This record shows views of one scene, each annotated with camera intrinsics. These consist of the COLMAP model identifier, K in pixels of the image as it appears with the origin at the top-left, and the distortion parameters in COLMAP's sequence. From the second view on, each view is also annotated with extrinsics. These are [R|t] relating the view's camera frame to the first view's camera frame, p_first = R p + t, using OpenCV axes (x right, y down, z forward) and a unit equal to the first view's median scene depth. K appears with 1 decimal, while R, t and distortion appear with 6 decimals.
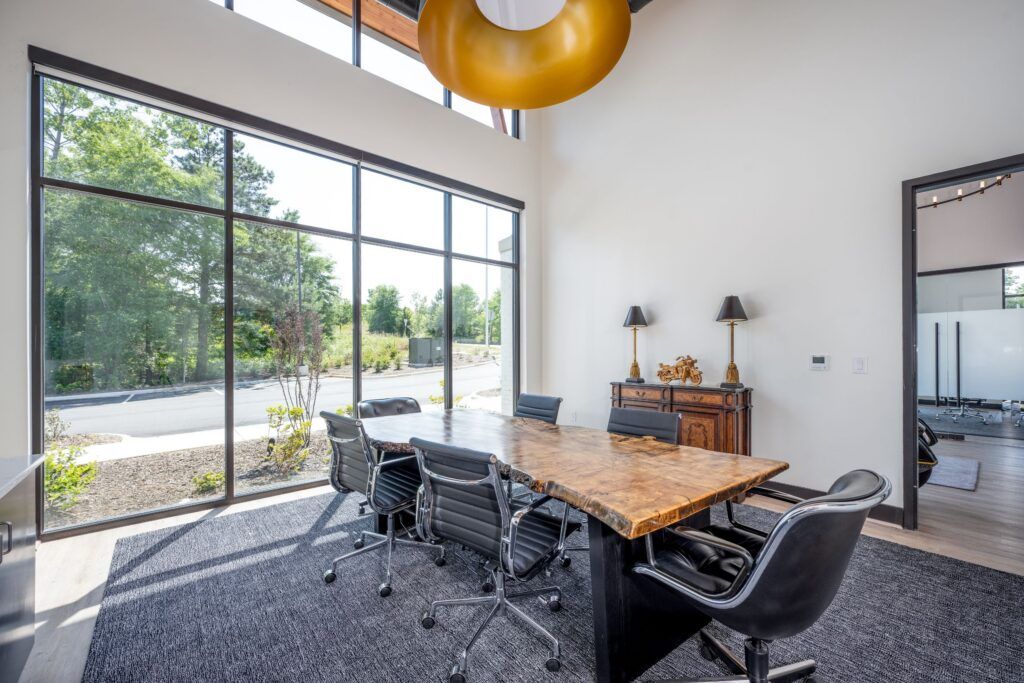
lens RADIAL K [[420.0, 0, 517.5], [0, 420.0, 346.2], [0, 0, 1]] dist [0.000387, 0.000103]
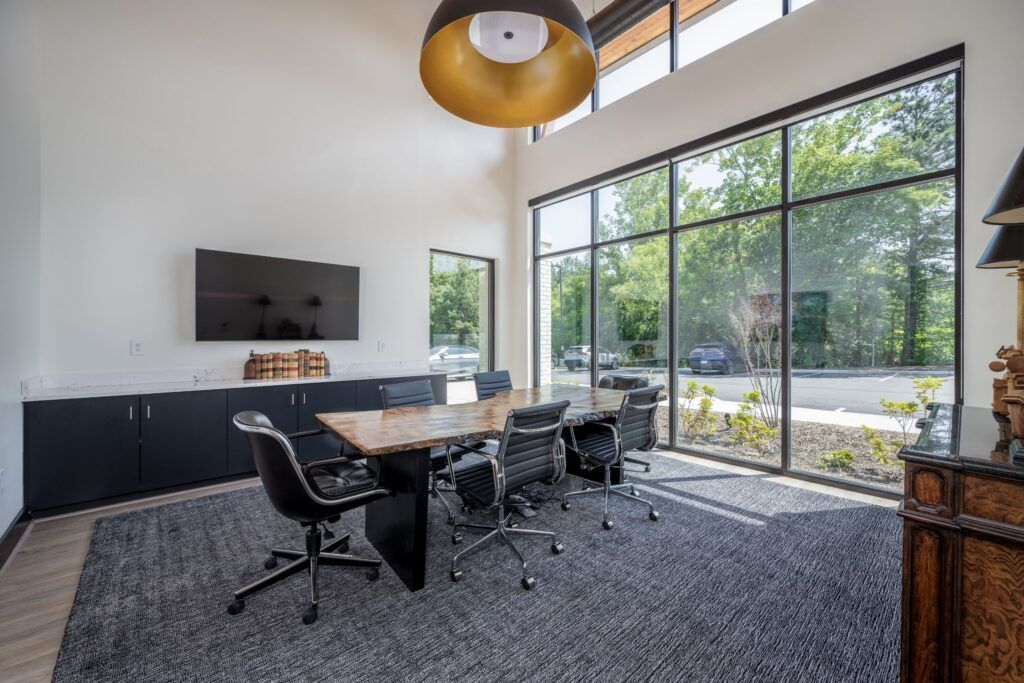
lens RADIAL K [[402.1, 0, 510.3], [0, 402.1, 337.2], [0, 0, 1]] dist [0.000533, 0.000062]
pose [[-0.008494, 0.005745, -0.999947, 0.486111], [0.013012, 0.999899, 0.005634, 0.007017], [0.999879, -0.012963, -0.008568, 0.422777]]
